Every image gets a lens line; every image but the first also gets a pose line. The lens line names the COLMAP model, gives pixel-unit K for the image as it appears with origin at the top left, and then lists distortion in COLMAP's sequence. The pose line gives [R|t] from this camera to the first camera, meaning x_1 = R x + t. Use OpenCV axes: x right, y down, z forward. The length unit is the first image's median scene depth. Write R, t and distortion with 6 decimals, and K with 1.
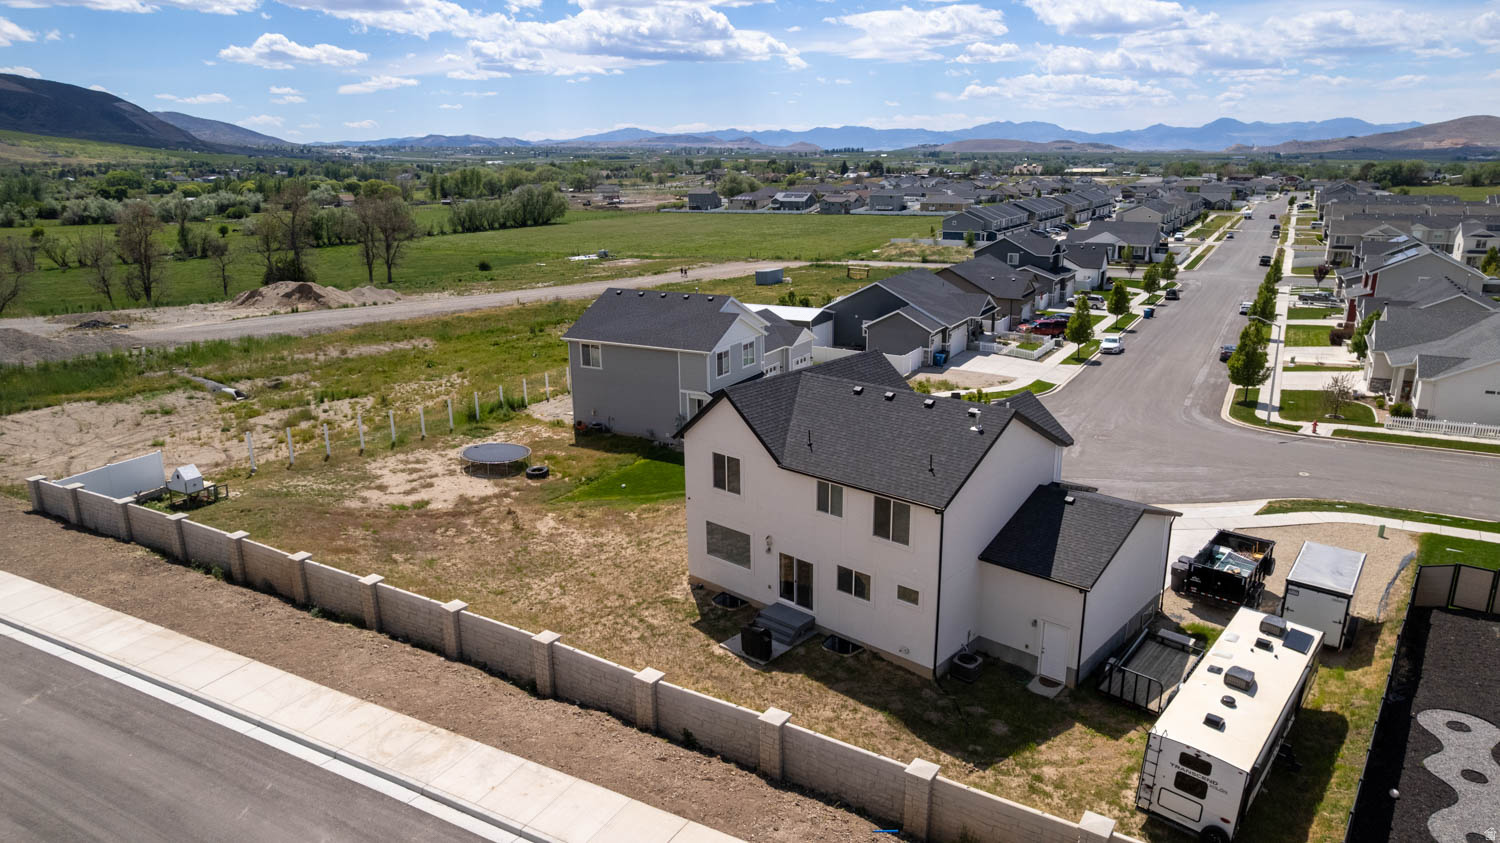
lens RADIAL K [[961.8, 0, 751.5], [0, 961.8, 408.3], [0, 0, 1]] dist [-0.074165, 0.066768]
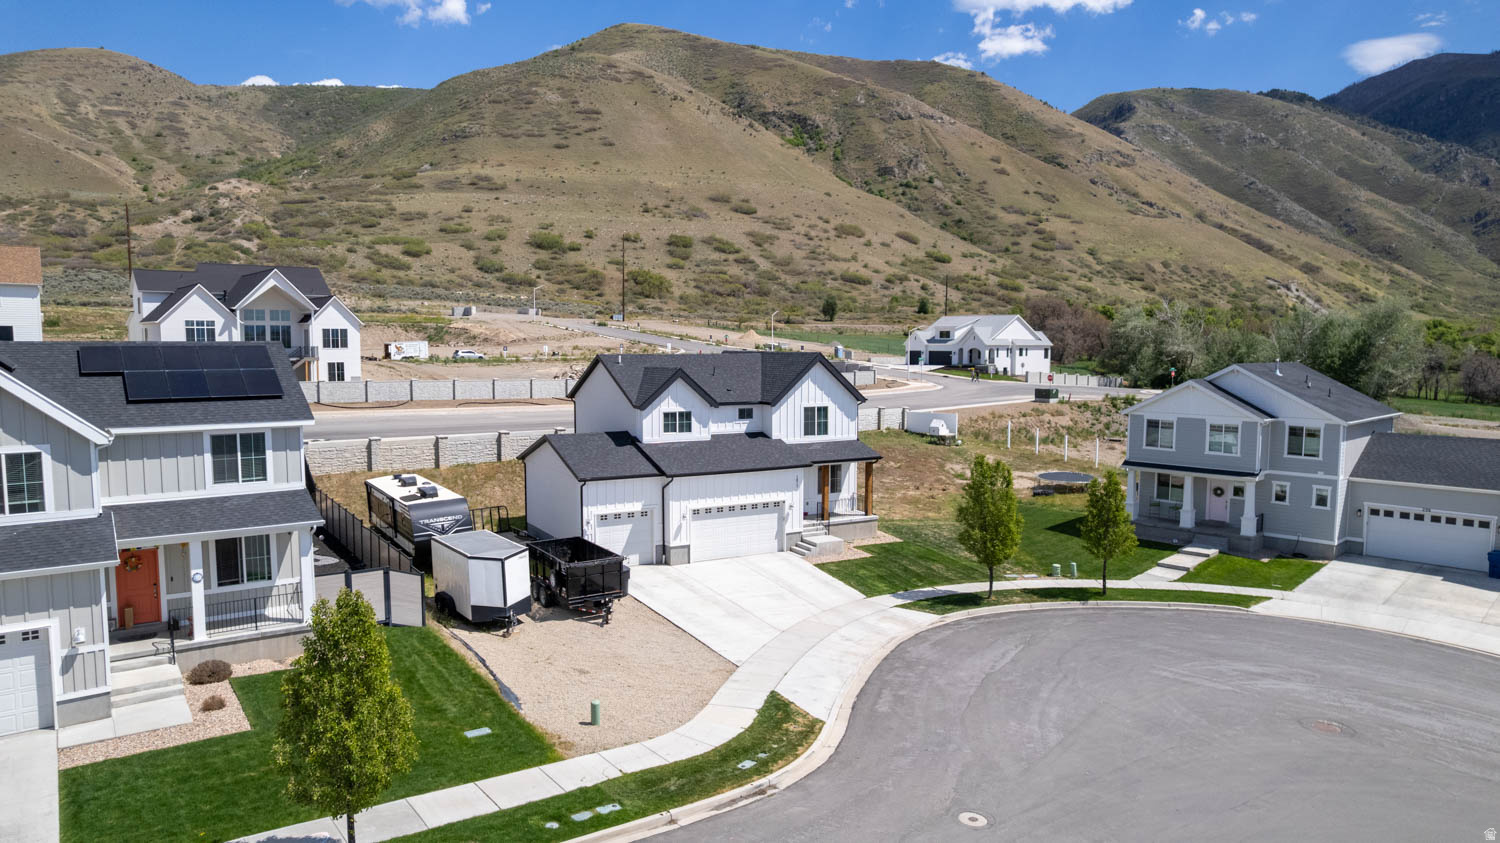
lens RADIAL K [[961.8, 0, 752.8], [0, 961.8, 429.3], [0, 0, 1]] dist [-0.074165, 0.066768]
pose [[-0.301265, 0.094634, -0.948833, 0.825695], [-0.245884, 0.953701, 0.173191, -0.102818], [0.921293, 0.285479, -0.264048, 0.850085]]
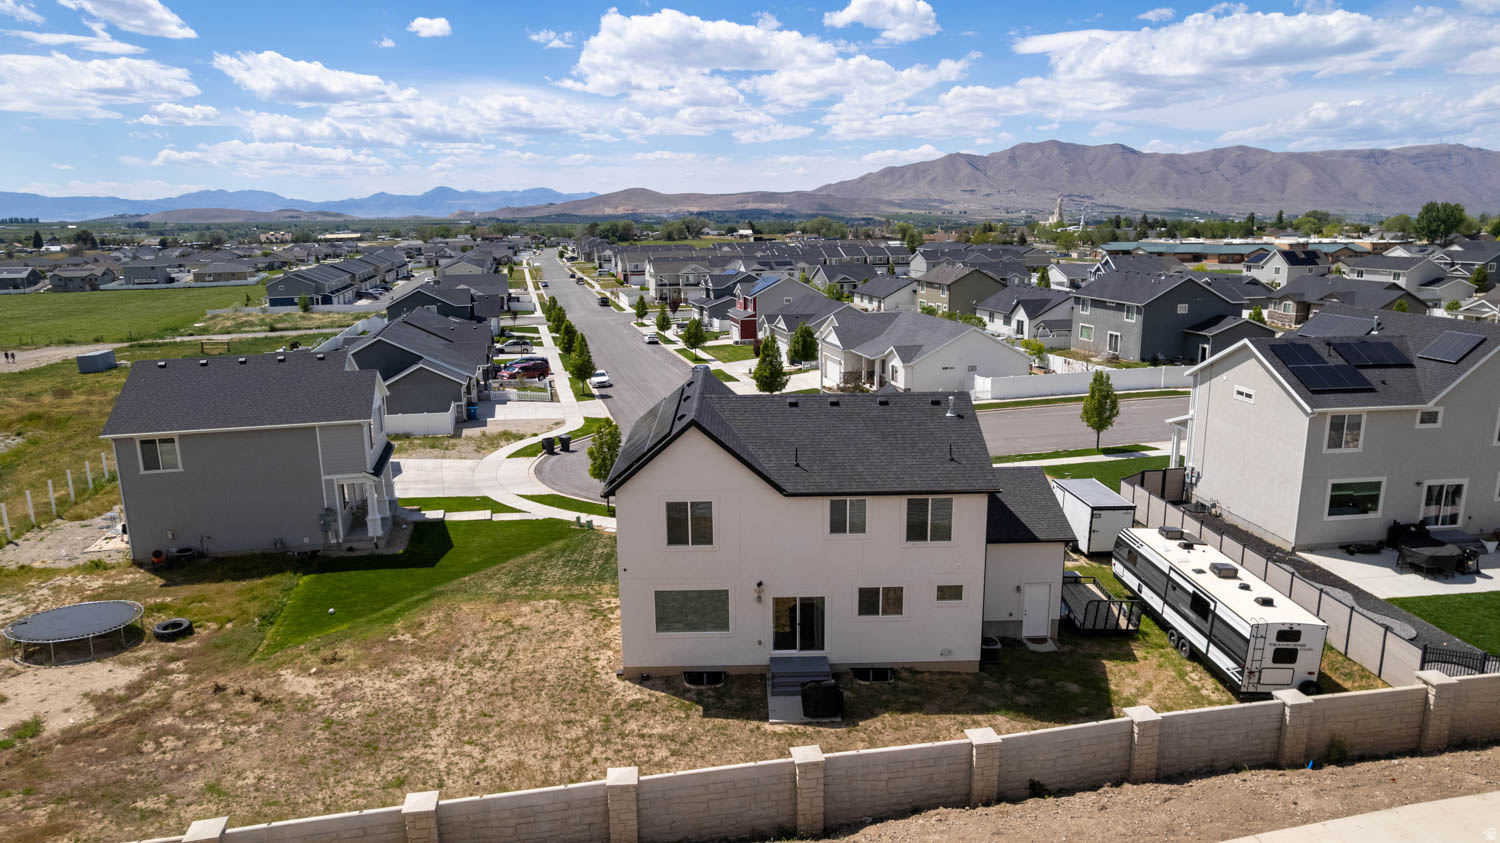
lens RADIAL K [[961.8, 0, 749.5], [0, 961.8, 422.1], [0, 0, 1]] dist [-0.074165, 0.066768]
pose [[0.730169, -0.141947, 0.668360, -0.309009], [0.177837, 0.983950, 0.014689, -0.012065], [-0.659718, 0.108133, 0.743693, 0.205768]]
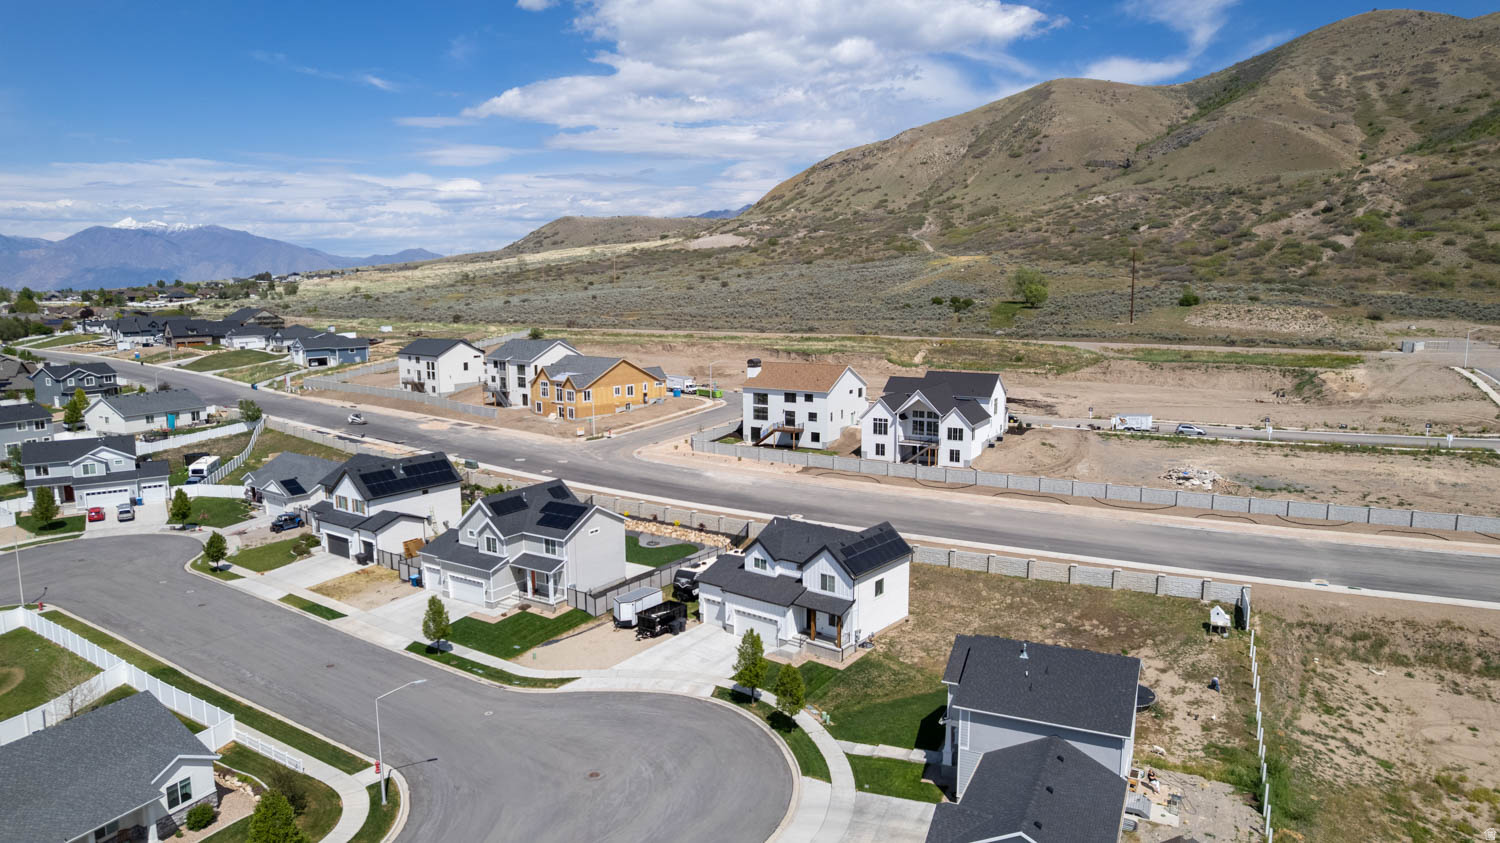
lens RADIAL K [[961.8, 0, 750.0], [0, 961.8, 425.6], [0, 0, 1]] dist [-0.074165, 0.066768]
pose [[-0.998332, 0.023943, -0.052526, 0.253597], [0.000942, 0.916559, 0.399898, -0.698088], [0.057718, 0.399182, -0.915053, 1.780868]]
